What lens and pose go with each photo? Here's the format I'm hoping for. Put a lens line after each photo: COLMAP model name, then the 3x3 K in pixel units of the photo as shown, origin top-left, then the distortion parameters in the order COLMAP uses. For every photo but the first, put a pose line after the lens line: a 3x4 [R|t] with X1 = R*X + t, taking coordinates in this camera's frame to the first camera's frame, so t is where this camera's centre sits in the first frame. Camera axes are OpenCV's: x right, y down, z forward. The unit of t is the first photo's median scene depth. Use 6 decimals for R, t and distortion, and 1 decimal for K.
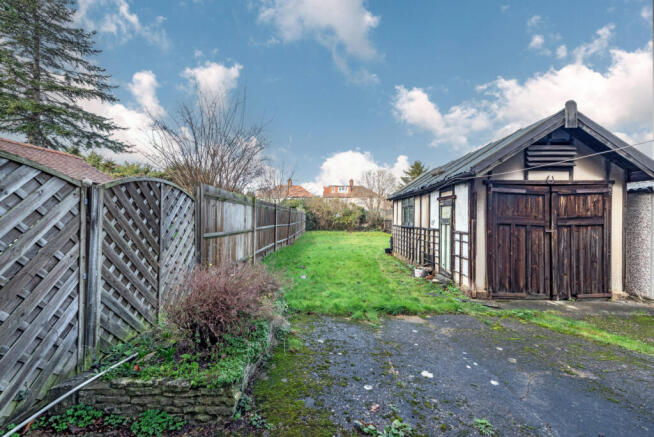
lens RADIAL K [[261.9, 0, 326.0], [0, 261.9, 215.4], [0, 0, 1]] dist [0.001715, -0.000002]
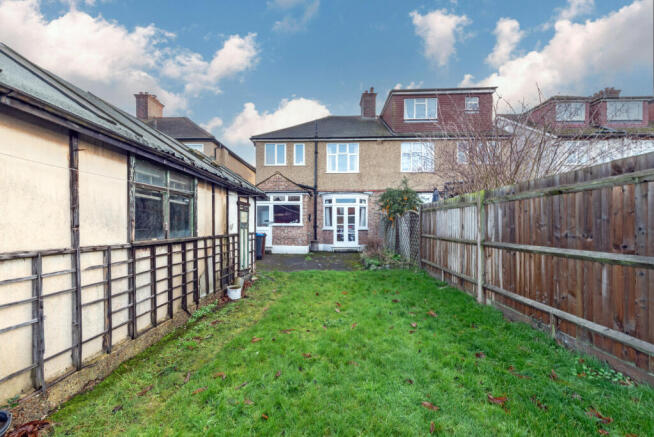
lens RADIAL K [[261.9, 0, 325.0], [0, 261.9, 223.8], [0, 0, 1]] dist [0.001715, -0.000002]
pose [[-0.999511, -0.011035, 0.029245, 0.077952], [-0.011463, 0.999829, -0.014490, 0.025481], [-0.029080, -0.014819, -0.999467, 1.830613]]
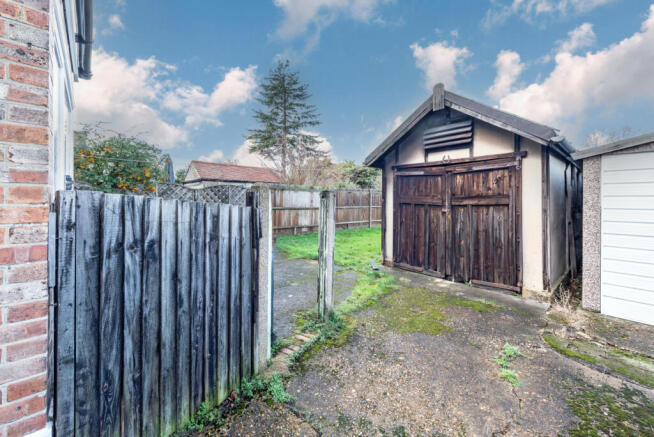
lens RADIAL K [[261.9, 0, 316.7], [0, 261.9, 199.0], [0, 0, 1]] dist [0.001715, -0.000002]
pose [[0.660397, -0.007021, -0.750884, 0.923832], [0.004154, 0.999975, -0.005696, 0.013450], [0.750906, 0.000643, 0.660409, -0.023613]]
